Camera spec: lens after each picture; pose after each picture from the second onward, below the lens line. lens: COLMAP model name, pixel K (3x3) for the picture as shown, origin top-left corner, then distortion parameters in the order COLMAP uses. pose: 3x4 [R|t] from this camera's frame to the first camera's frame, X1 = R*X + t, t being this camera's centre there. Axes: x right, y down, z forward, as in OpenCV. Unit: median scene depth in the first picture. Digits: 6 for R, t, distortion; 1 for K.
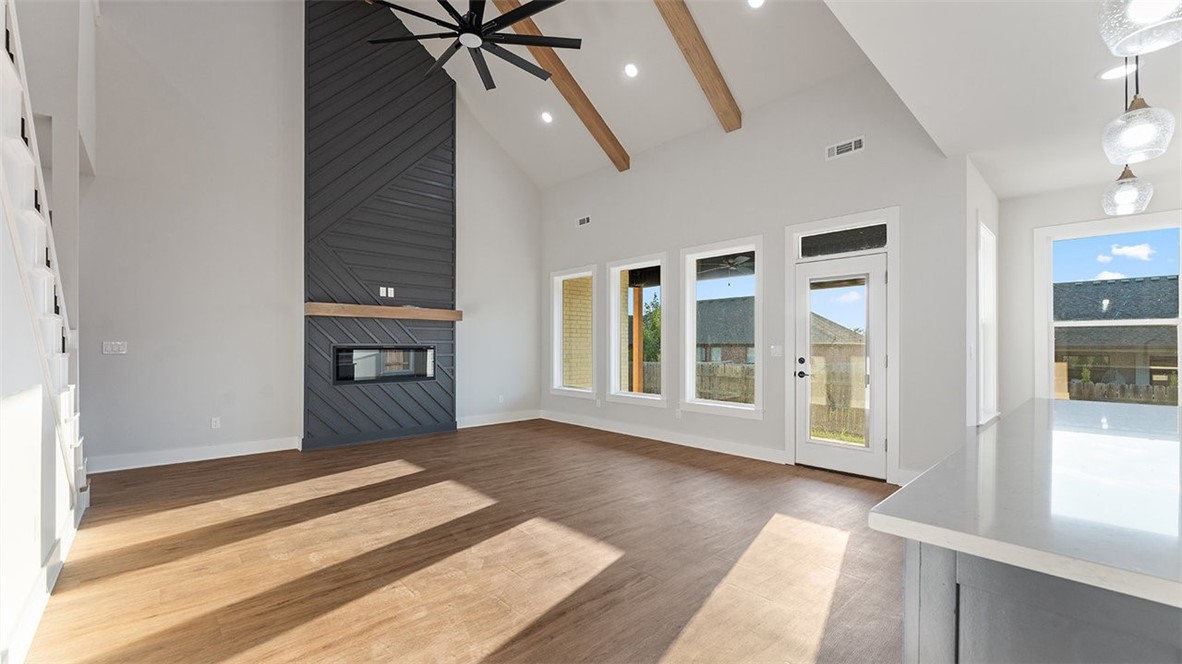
lens RADIAL K [[481.0, 0, 589.0], [0, 481.0, 344.3], [0, 0, 1]] dist [-0.006869, -0.000268]
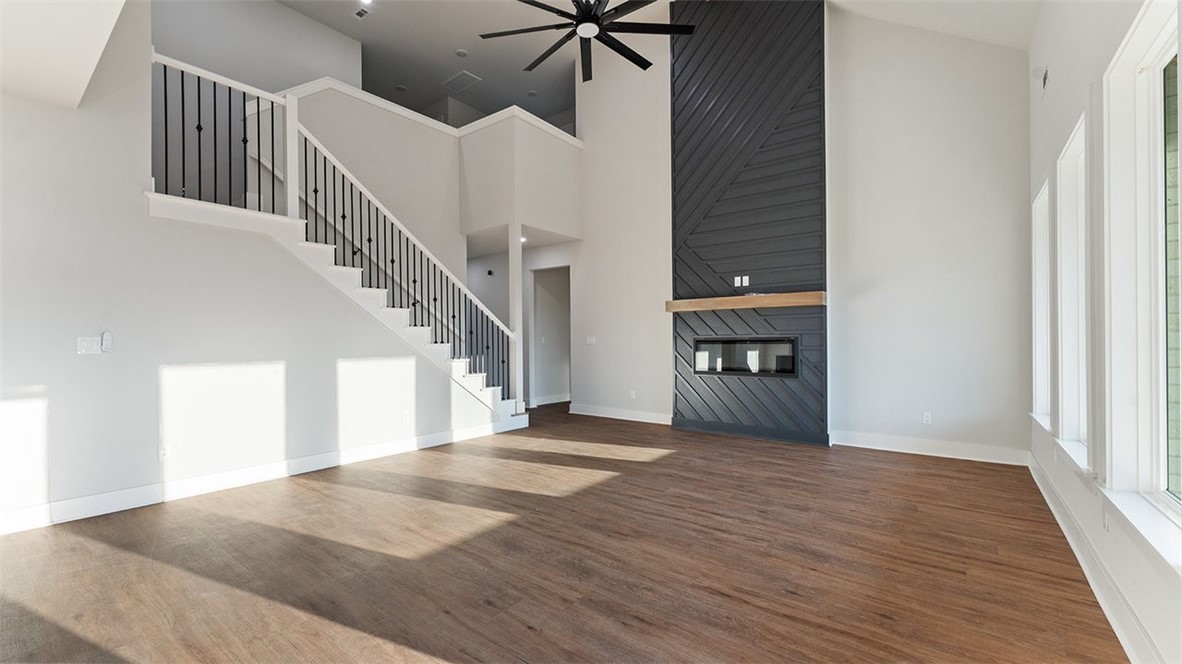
lens RADIAL K [[481.0, 0, 581.6], [0, 481.0, 340.2], [0, 0, 1]] dist [-0.006869, -0.000268]
pose [[0.148745, -0.002073, -0.988873, 0.823736], [0.011840, 0.999930, -0.000316, 0.008466], [0.988805, -0.011661, 0.148759, 0.934915]]
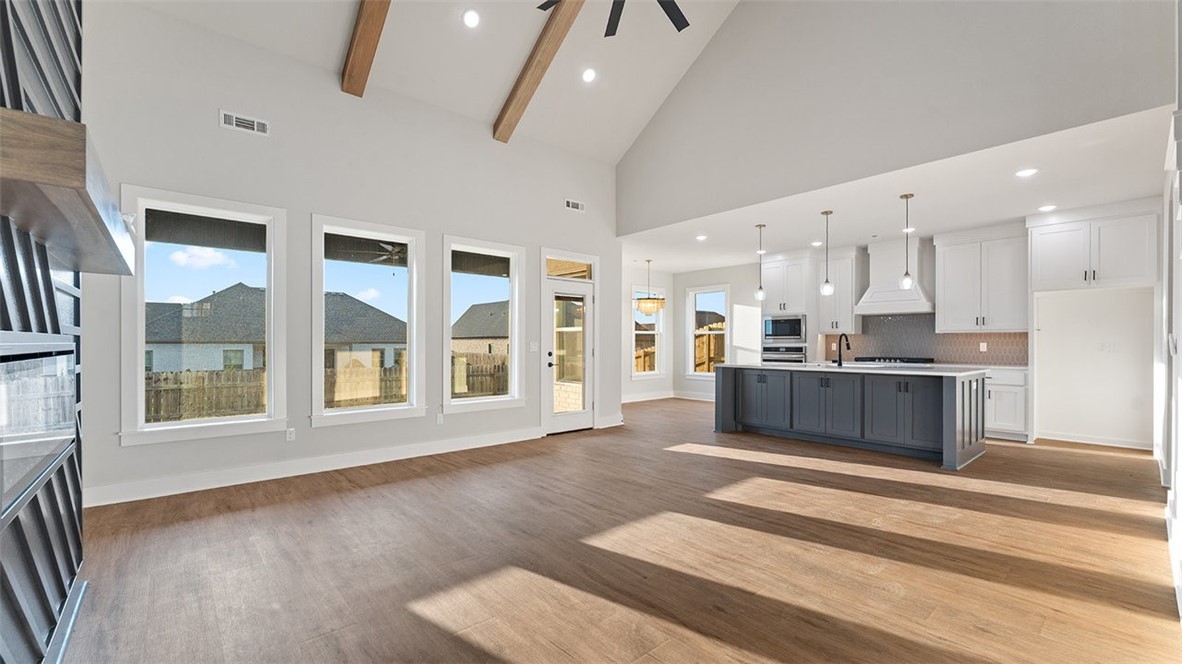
lens RADIAL K [[481.0, 0, 586.7], [0, 481.0, 337.4], [0, 0, 1]] dist [-0.006869, -0.000268]
pose [[0.032484, 0.009167, 0.999430, -1.181217], [-0.004379, 0.999950, -0.009029, -0.000287], [-0.999463, -0.004083, 0.032523, 1.183394]]
